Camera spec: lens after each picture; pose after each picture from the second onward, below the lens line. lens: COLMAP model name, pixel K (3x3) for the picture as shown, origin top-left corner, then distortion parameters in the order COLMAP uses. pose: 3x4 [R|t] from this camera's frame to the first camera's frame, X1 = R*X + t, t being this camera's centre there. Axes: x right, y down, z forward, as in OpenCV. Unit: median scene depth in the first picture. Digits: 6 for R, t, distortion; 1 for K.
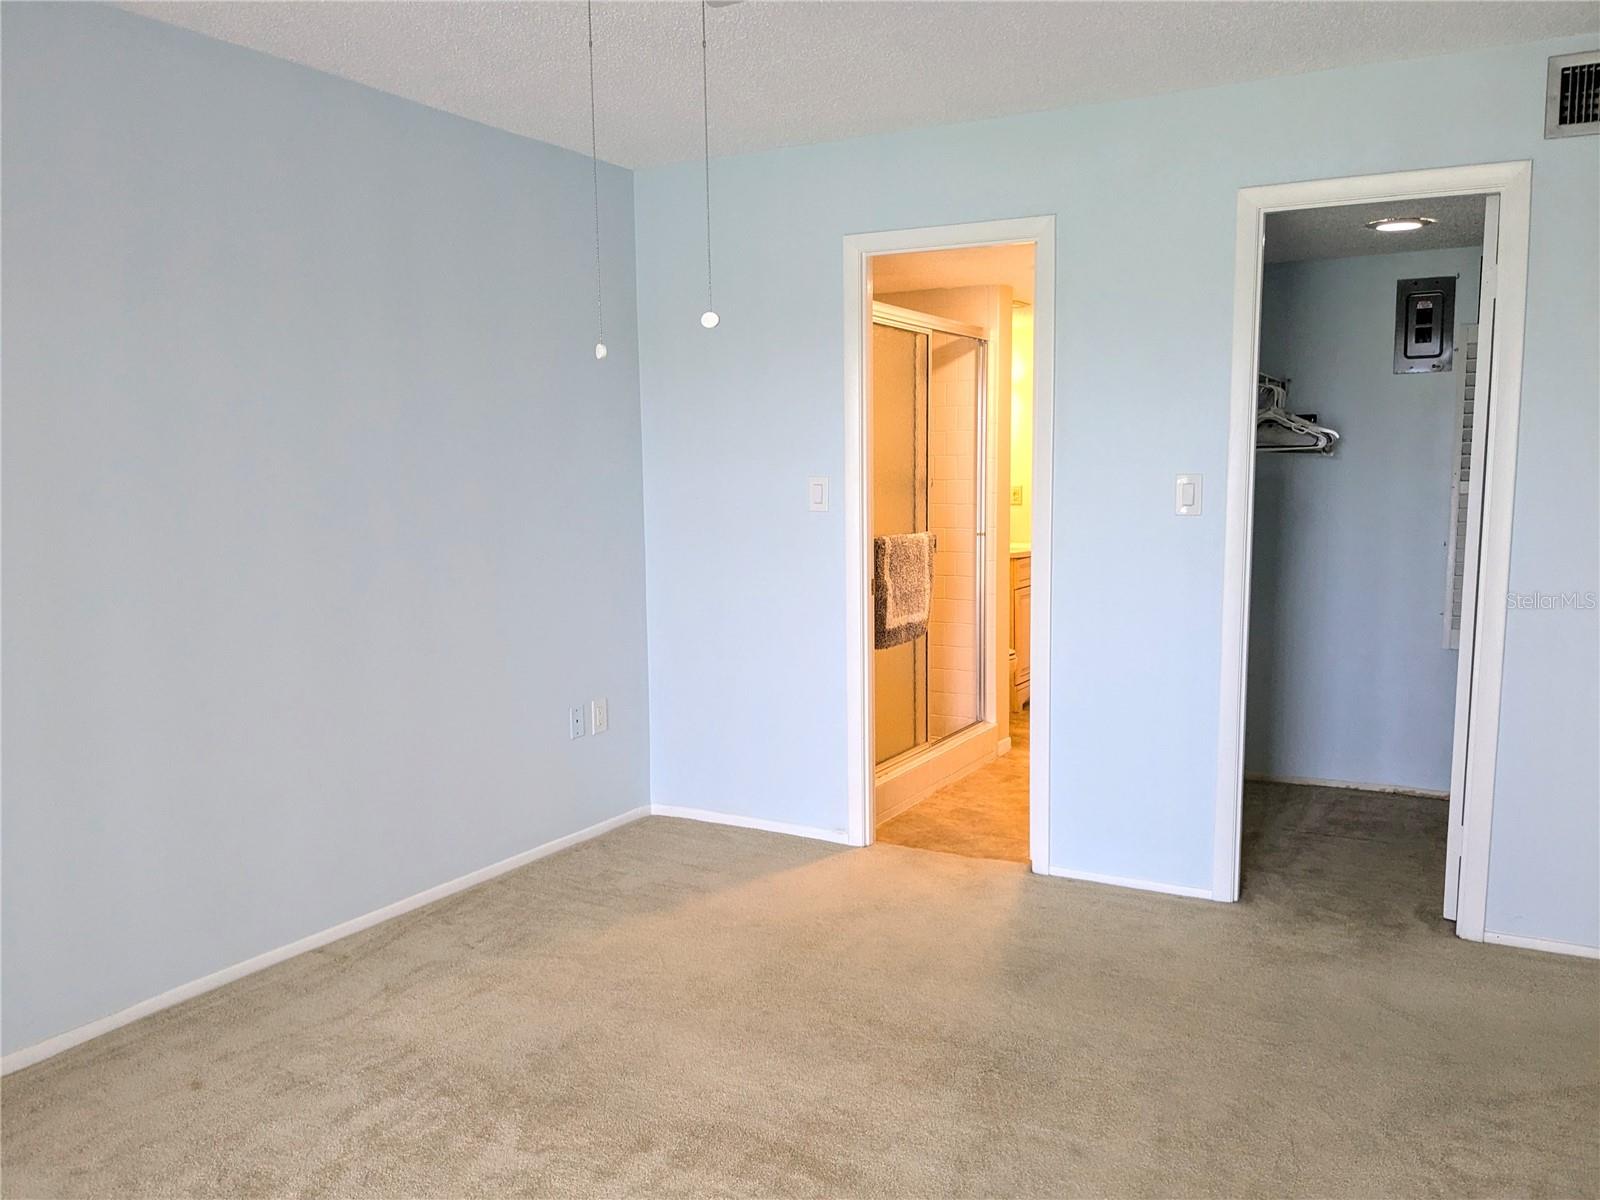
lens RADIAL K [[1238.4, 0, 796.4], [0, 1238.4, 604.7], [0, 0, 1]] dist [0.012001, -0.028429]
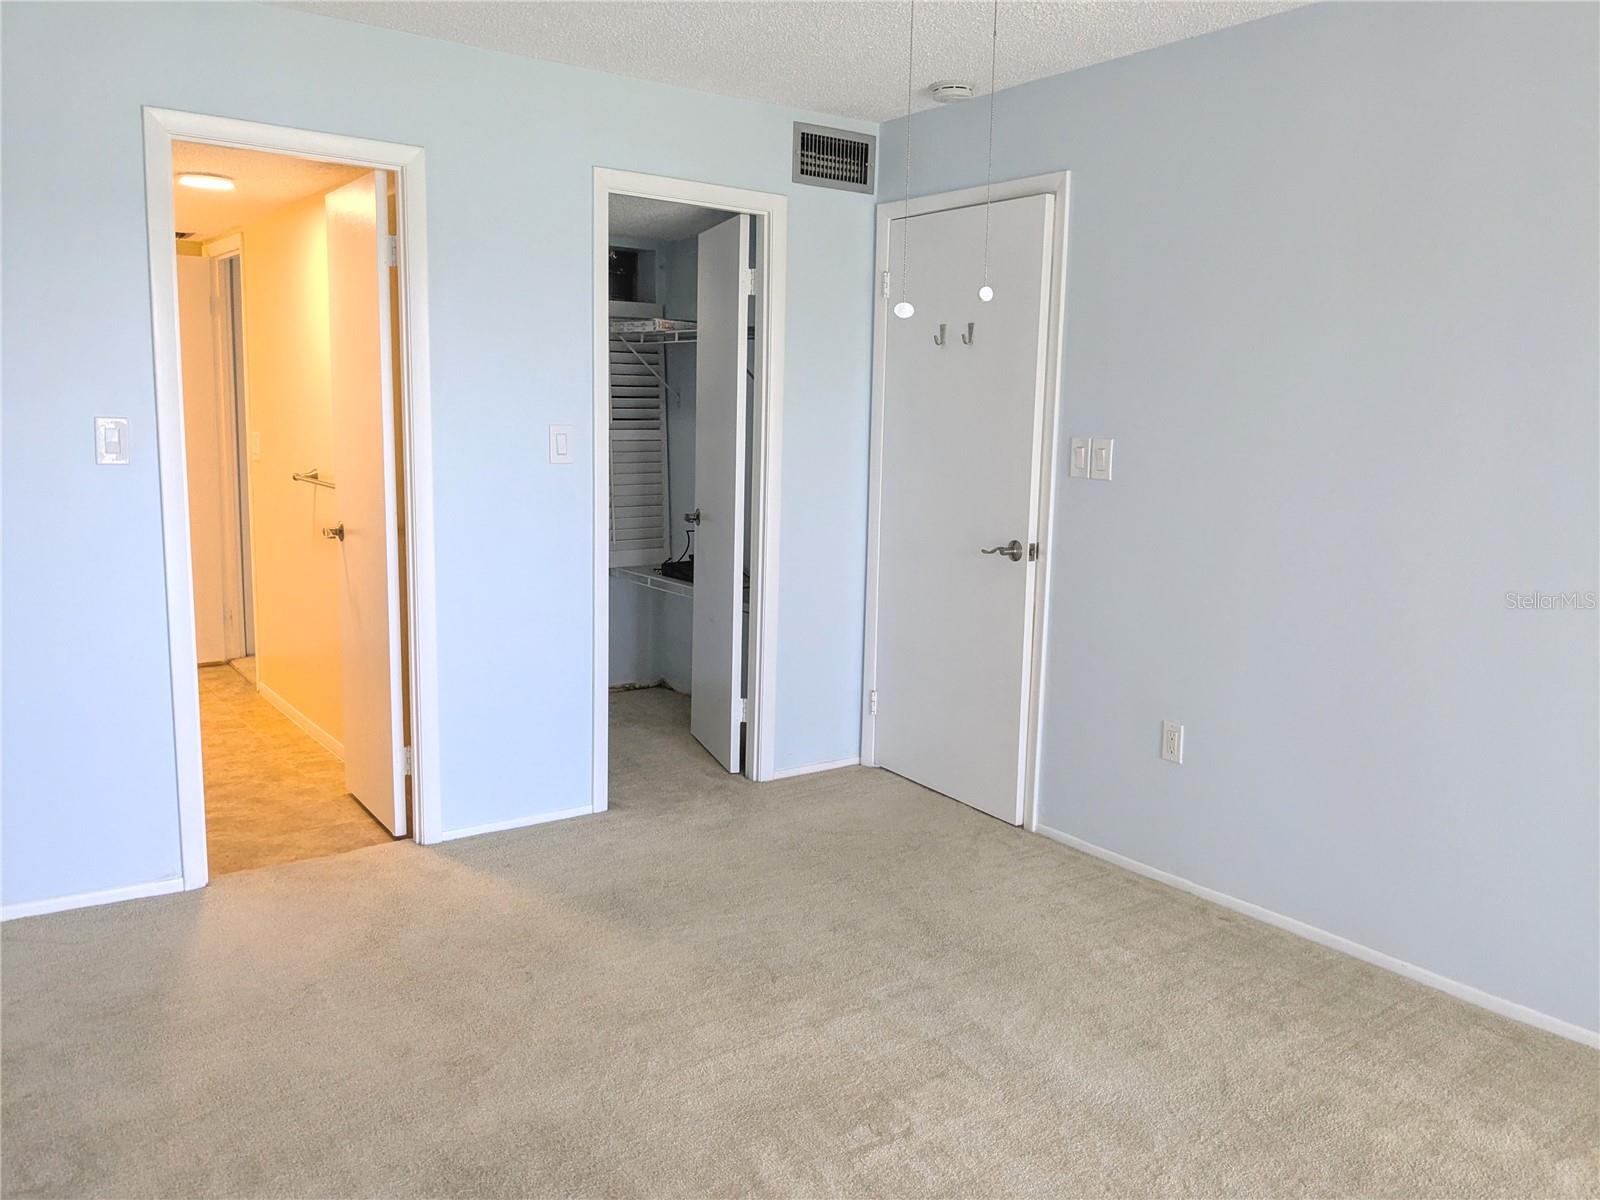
lens RADIAL K [[1238.4, 0, 795.5], [0, 1238.4, 596.1], [0, 0, 1]] dist [0.012001, -0.028429]
pose [[0.436459, -0.115586, 0.892269, -0.563433], [0.073724, 0.992973, 0.092569, -0.044640], [-0.896699, 0.025379, 0.441913, 0.352232]]
